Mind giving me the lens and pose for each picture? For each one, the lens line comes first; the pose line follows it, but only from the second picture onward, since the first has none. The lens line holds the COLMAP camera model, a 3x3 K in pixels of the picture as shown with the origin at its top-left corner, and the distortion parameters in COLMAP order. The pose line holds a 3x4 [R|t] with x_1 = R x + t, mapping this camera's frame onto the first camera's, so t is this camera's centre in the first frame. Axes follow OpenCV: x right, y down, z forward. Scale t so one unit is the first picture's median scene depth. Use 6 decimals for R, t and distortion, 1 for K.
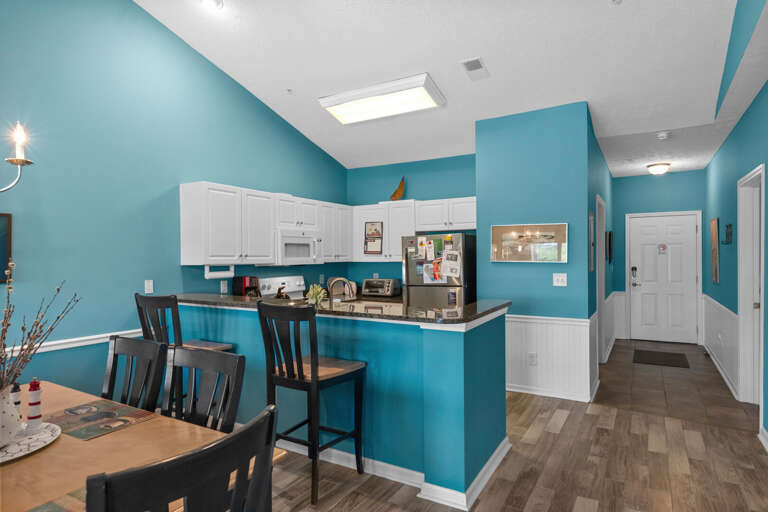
lens RADIAL K [[443.4, 0, 382.8], [0, 443.4, 243.9], [0, 0, 1]] dist [0.000984, -0.000963]
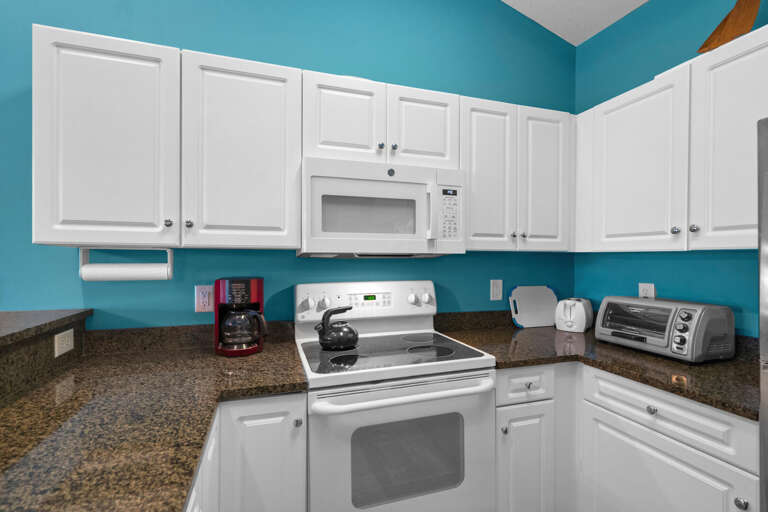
lens RADIAL K [[362.1, 0, 384.0], [0, 362.1, 256.0], [0, 0, 1]] dist [0.001220, 0.000167]
pose [[0.757530, 0.006380, -0.652769, 0.022071], [0.007800, 0.999792, 0.018823, 0.045867], [0.652754, -0.019350, 0.757323, 0.802097]]
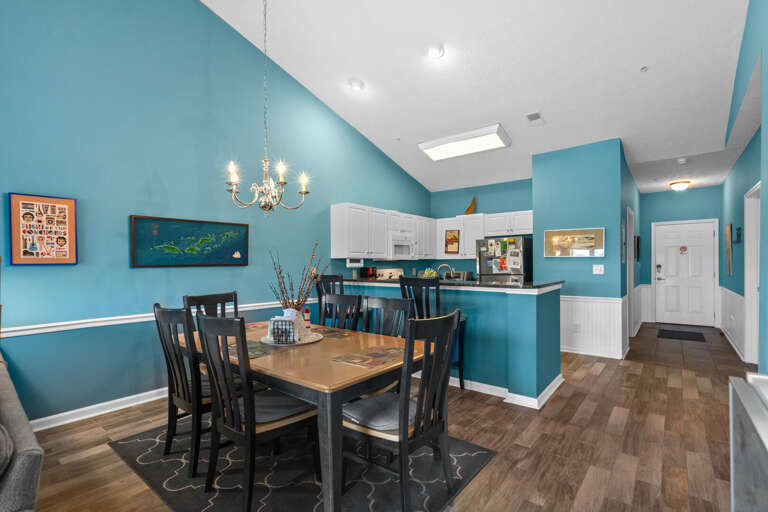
lens RADIAL K [[362.4, 0, 384.0], [0, 362.4, 256.0], [0, 0, 1]] dist [-0.001445, 0.000242]
pose [[0.990504, -0.001143, -0.137482, -0.092532], [0.001952, 0.999982, 0.005747, 0.028986], [0.137473, -0.005961, 0.990488, -0.178748]]
